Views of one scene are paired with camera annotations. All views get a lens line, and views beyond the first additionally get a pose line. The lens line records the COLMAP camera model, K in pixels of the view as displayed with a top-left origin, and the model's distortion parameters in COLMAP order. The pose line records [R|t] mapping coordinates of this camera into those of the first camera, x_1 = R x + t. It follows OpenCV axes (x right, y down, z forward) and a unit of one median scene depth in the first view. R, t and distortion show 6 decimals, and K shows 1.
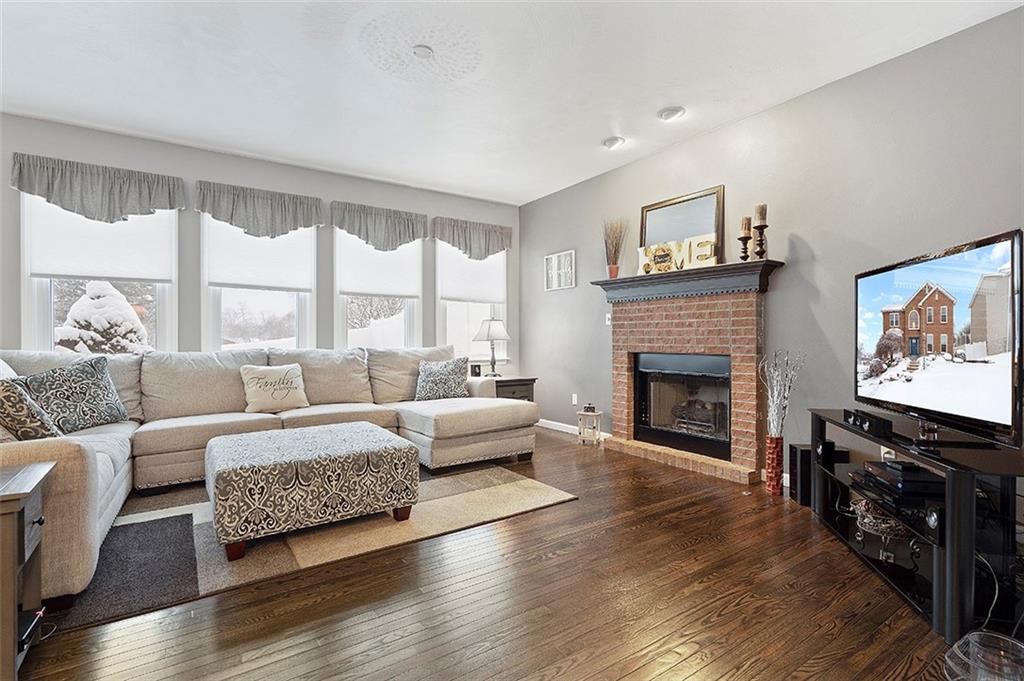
lens RADIAL K [[483.3, 0, 512.0], [0, 483.3, 340.5], [0, 0, 1]] dist [0.000599, 0.000369]
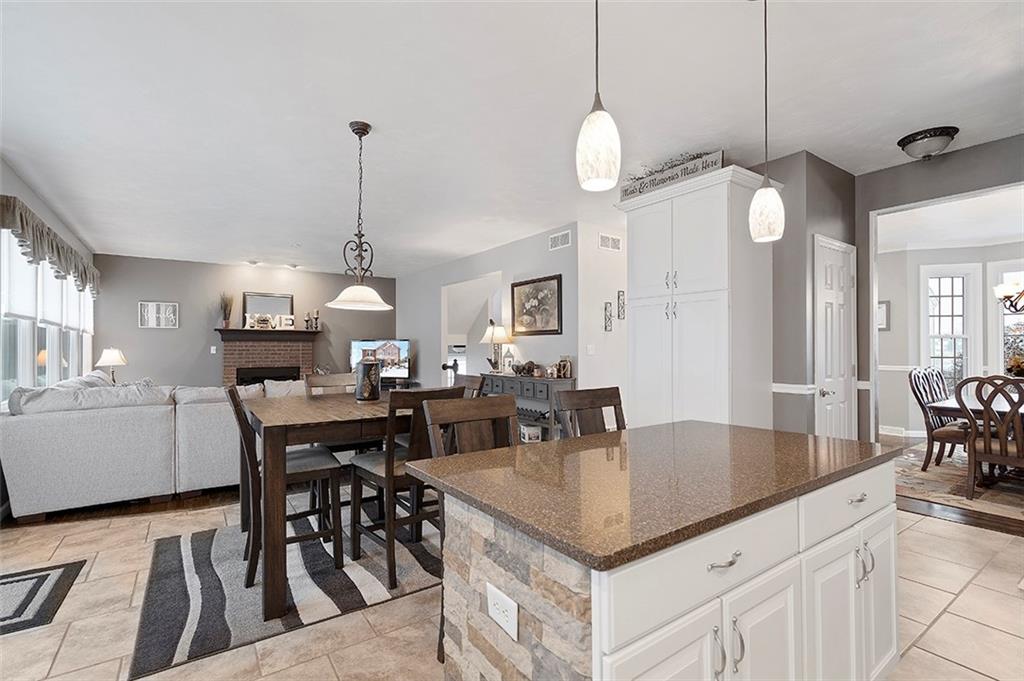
lens RADIAL K [[472.6, 0, 513.3], [0, 472.6, 348.8], [0, 0, 1]] dist [-0.001409, -0.000011]
pose [[-0.009234, 0.003496, 0.999951, -1.668038], [0.011993, 0.999922, -0.003385, -0.033421], [-0.999885, 0.011961, -0.009275, -0.051889]]
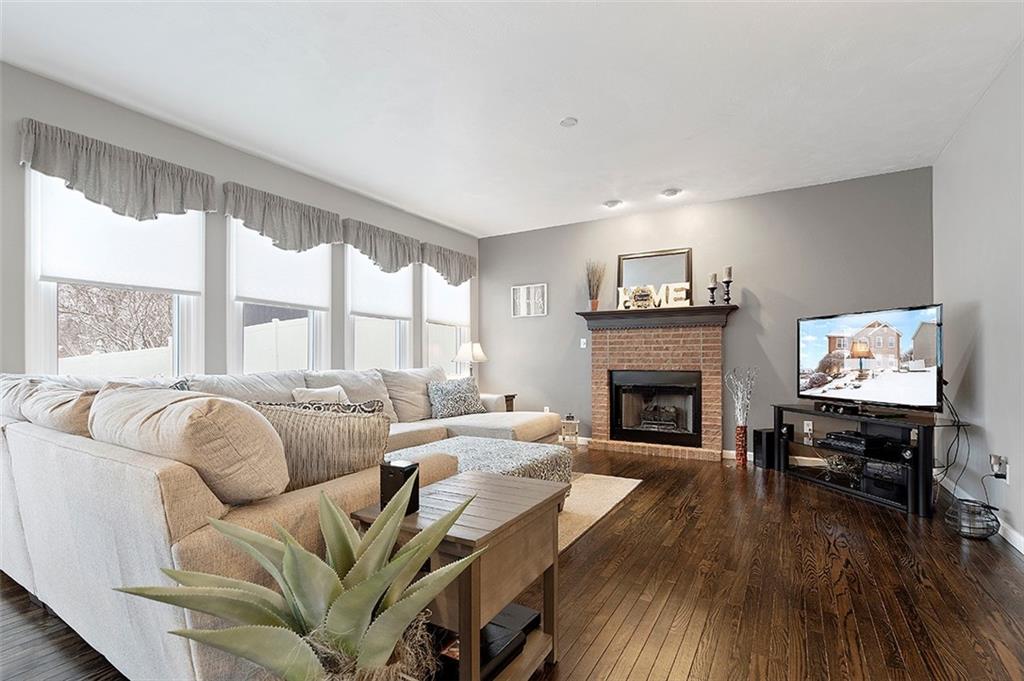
lens RADIAL K [[473.8, 0, 512.8], [0, 473.8, 358.0], [0, 0, 1]] dist [-0.001430, -0.000375]
pose [[0.905603, 0.000398, 0.424127, -0.525797], [0.002737, 0.999973, -0.006781, 0.000409], [-0.424118, 0.007301, 0.905577, -0.005854]]
